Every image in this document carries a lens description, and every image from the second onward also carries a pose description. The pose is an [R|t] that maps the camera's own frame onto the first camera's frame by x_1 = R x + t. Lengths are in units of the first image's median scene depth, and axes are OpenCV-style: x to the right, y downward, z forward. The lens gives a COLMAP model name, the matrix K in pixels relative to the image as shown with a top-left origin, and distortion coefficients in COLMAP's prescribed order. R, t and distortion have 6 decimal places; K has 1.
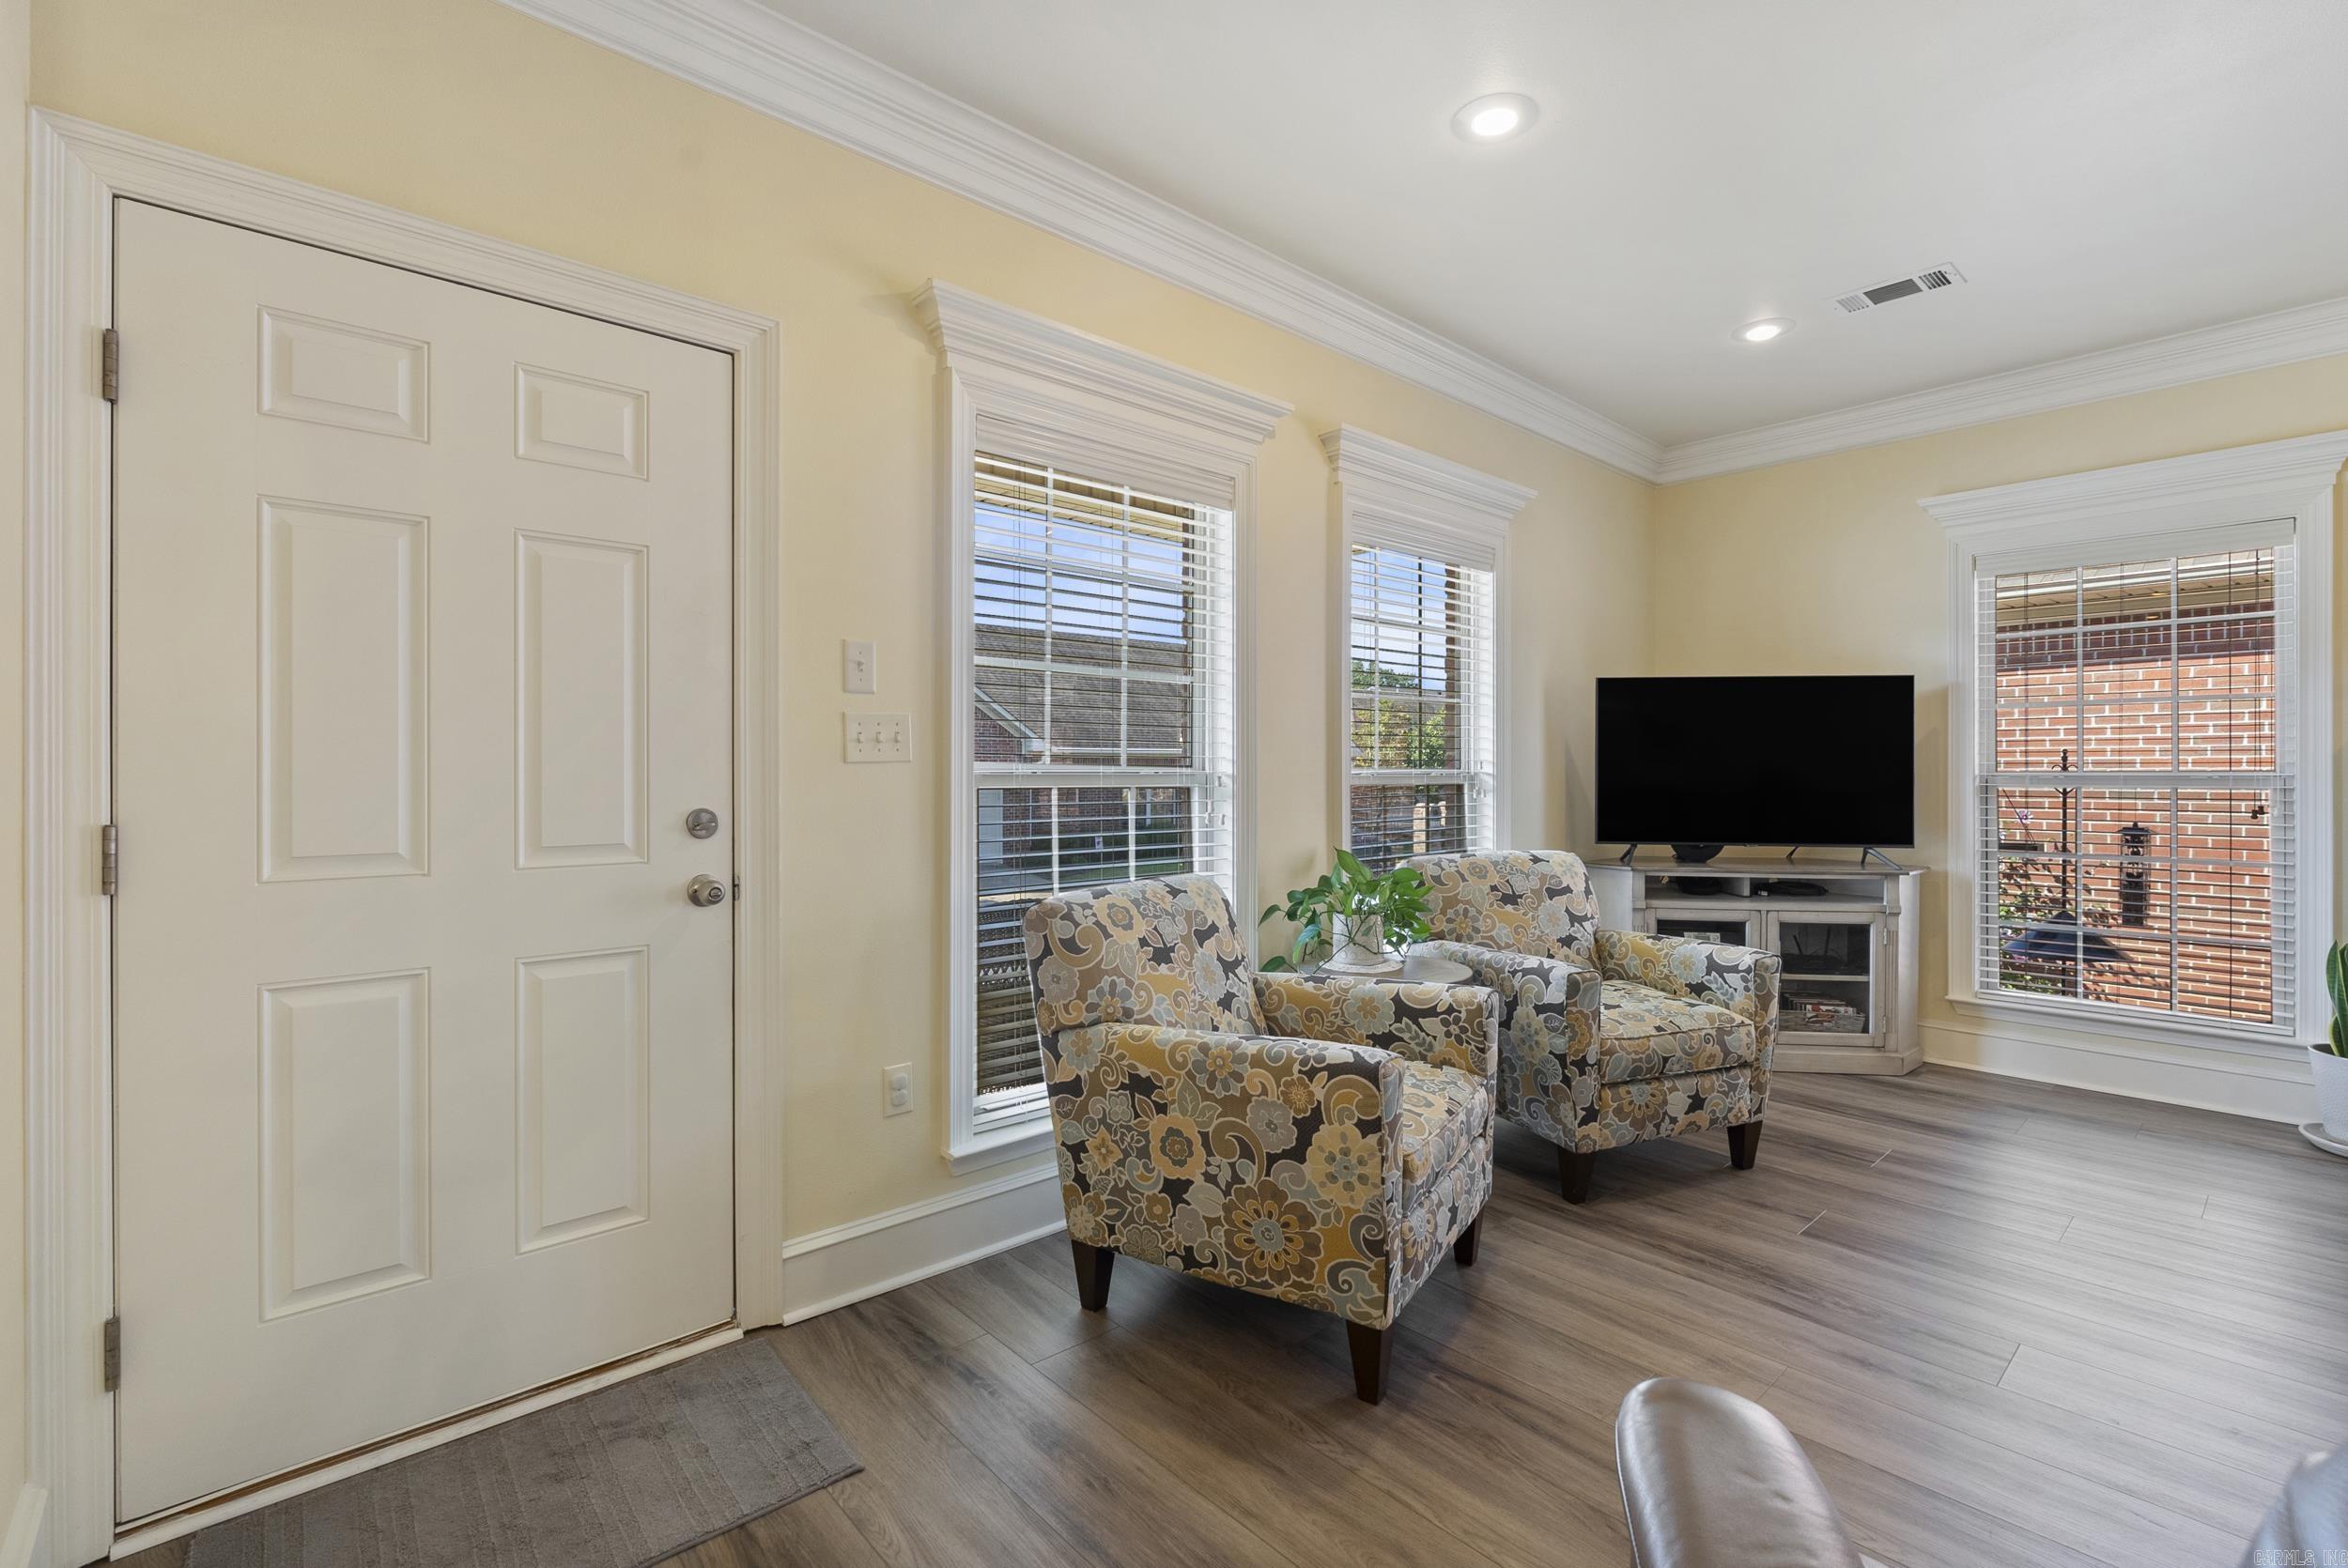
lens RADIAL K [[1013.8, 0, 1184.8], [0, 1013.8, 776.0], [0, 0, 1]] dist [-0.008079, 0.000013]
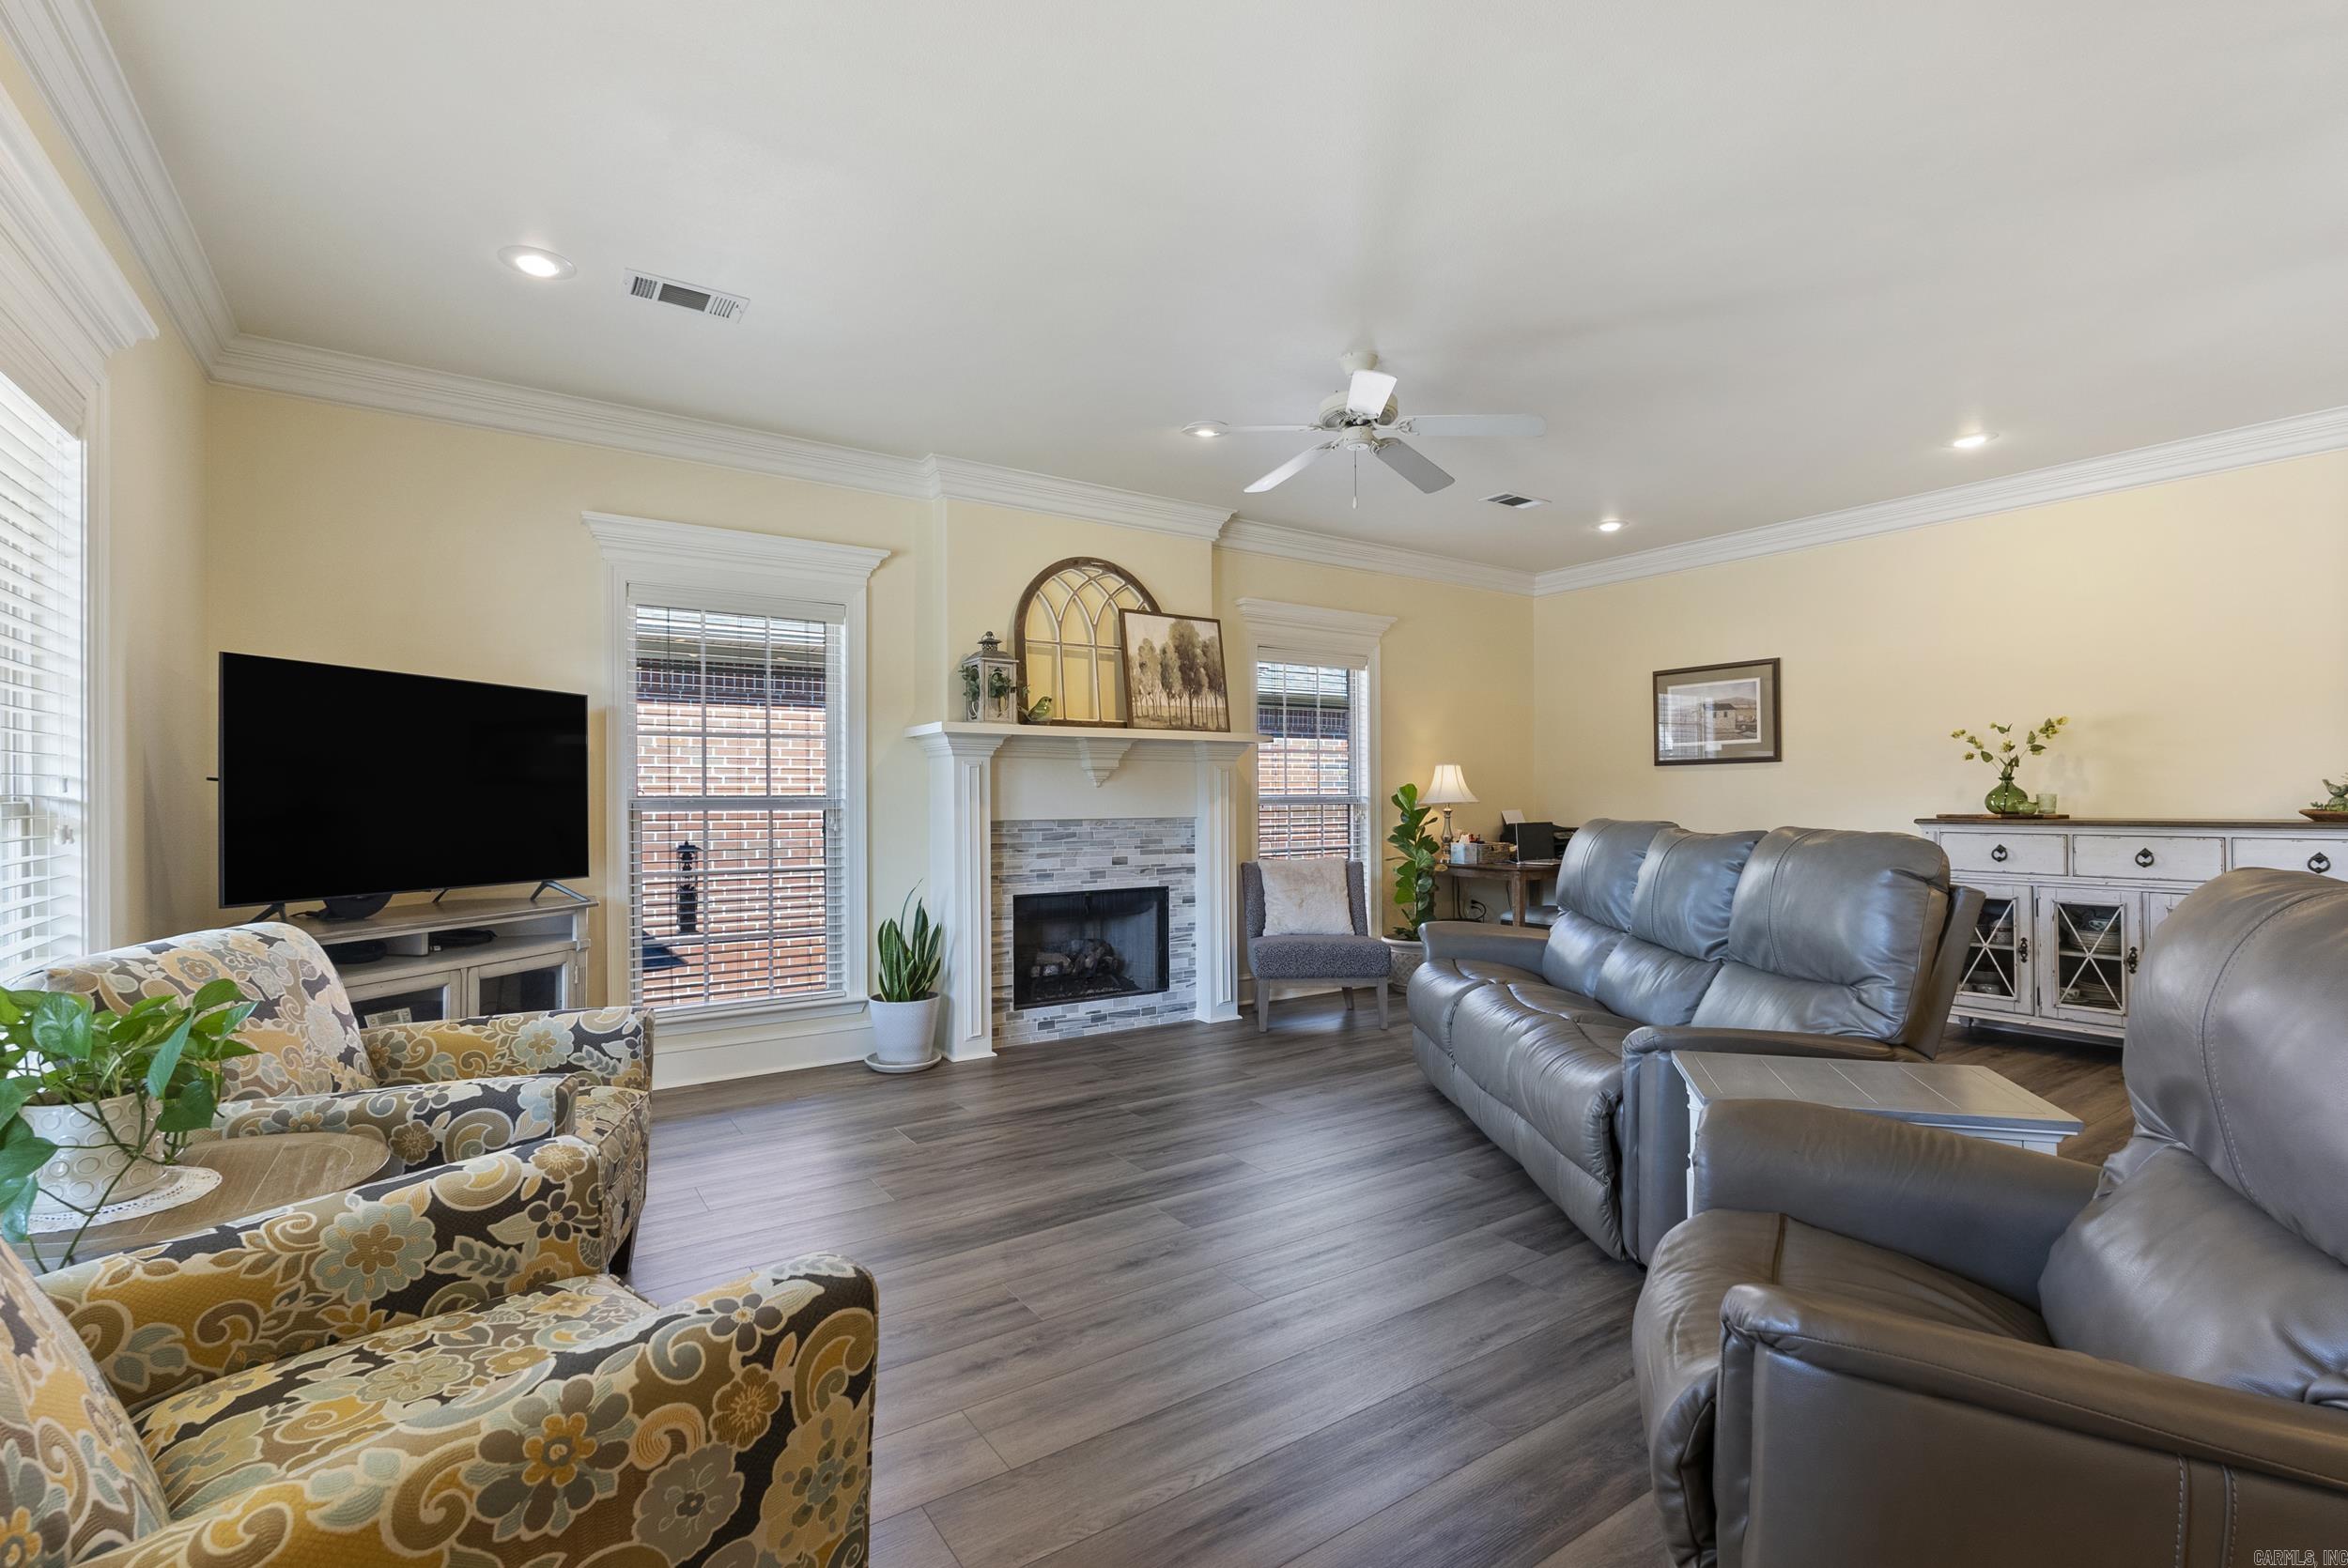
lens RADIAL K [[1051.5, 0, 1162.1], [0, 1051.5, 794.8], [0, 0, 1]] dist [-0.005694, 0.000033]
pose [[0.124617, 0.003560, 0.992198, -0.328526], [0.003943, 0.999984, -0.004083, -0.000296], [-0.992197, 0.004421, 0.124601, 0.583220]]
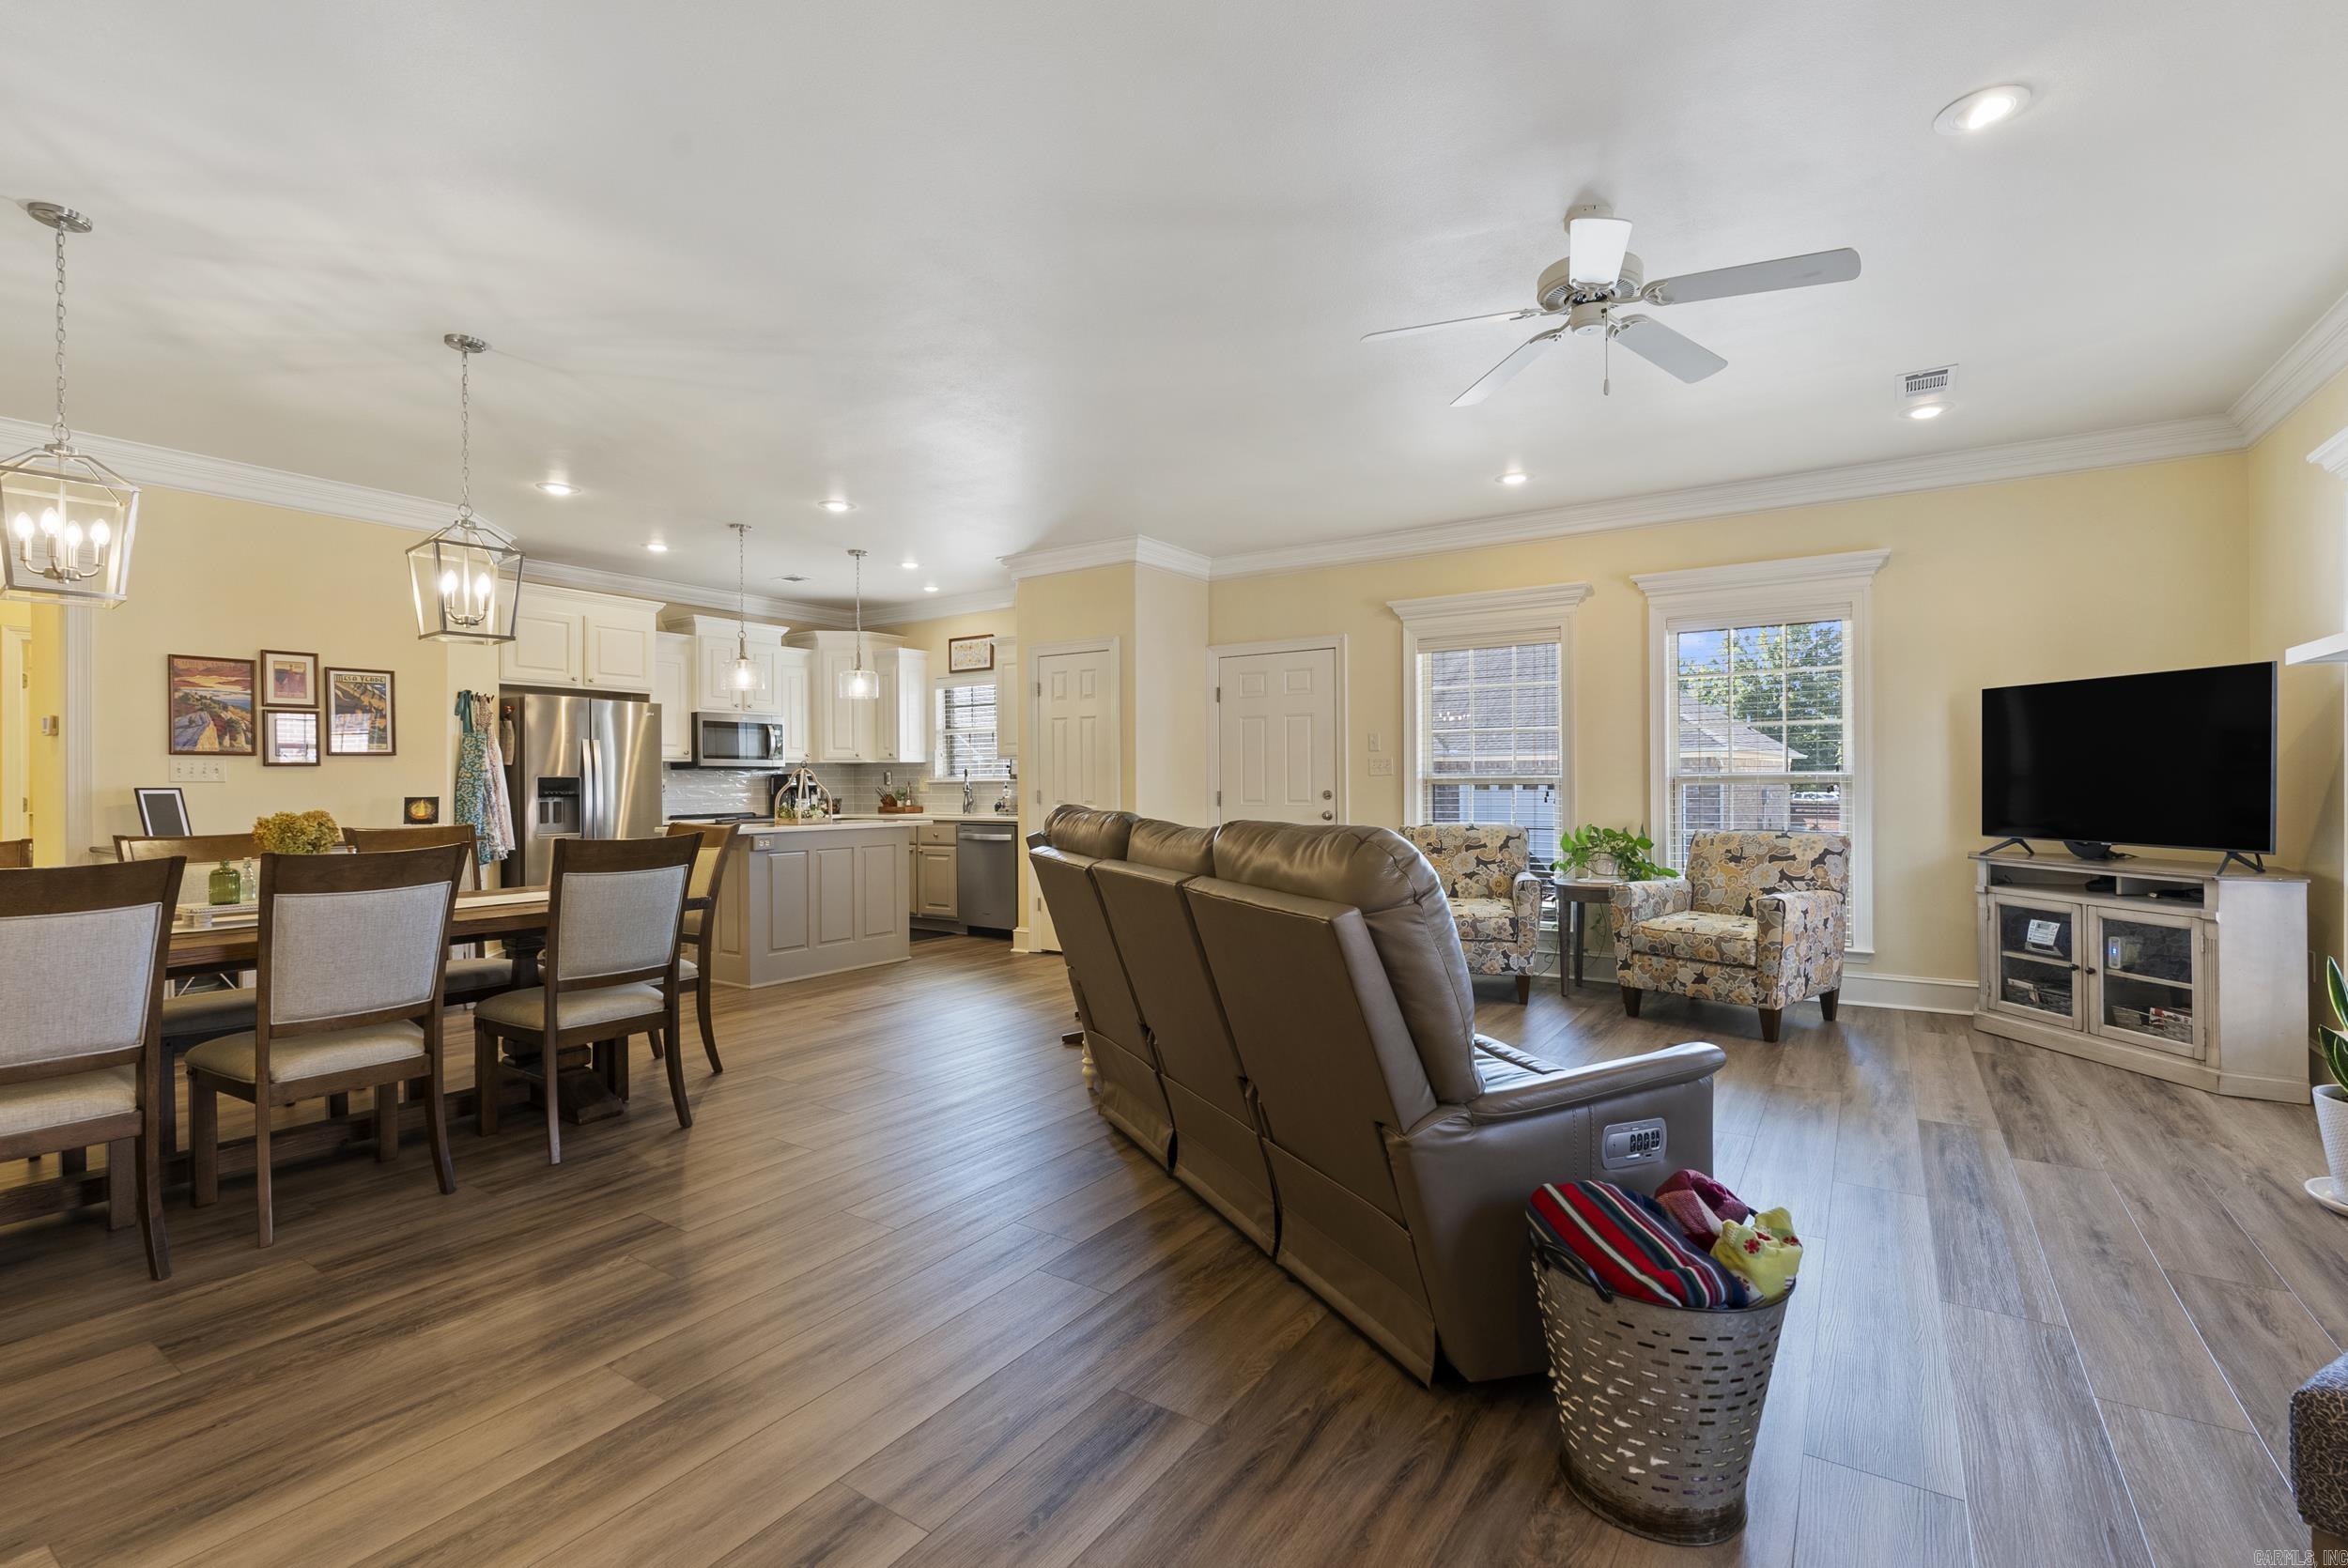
lens RADIAL K [[1037.5, 0, 1167.7], [0, 1037.5, 788.3], [0, 0, 1]] dist [-0.001706, -0.000445]
pose [[0.248455, 0.005546, -0.968628, 2.337701], [0.006693, 0.999950, 0.007442, -0.002226], [0.968620, -0.008332, 0.248406, -0.296865]]
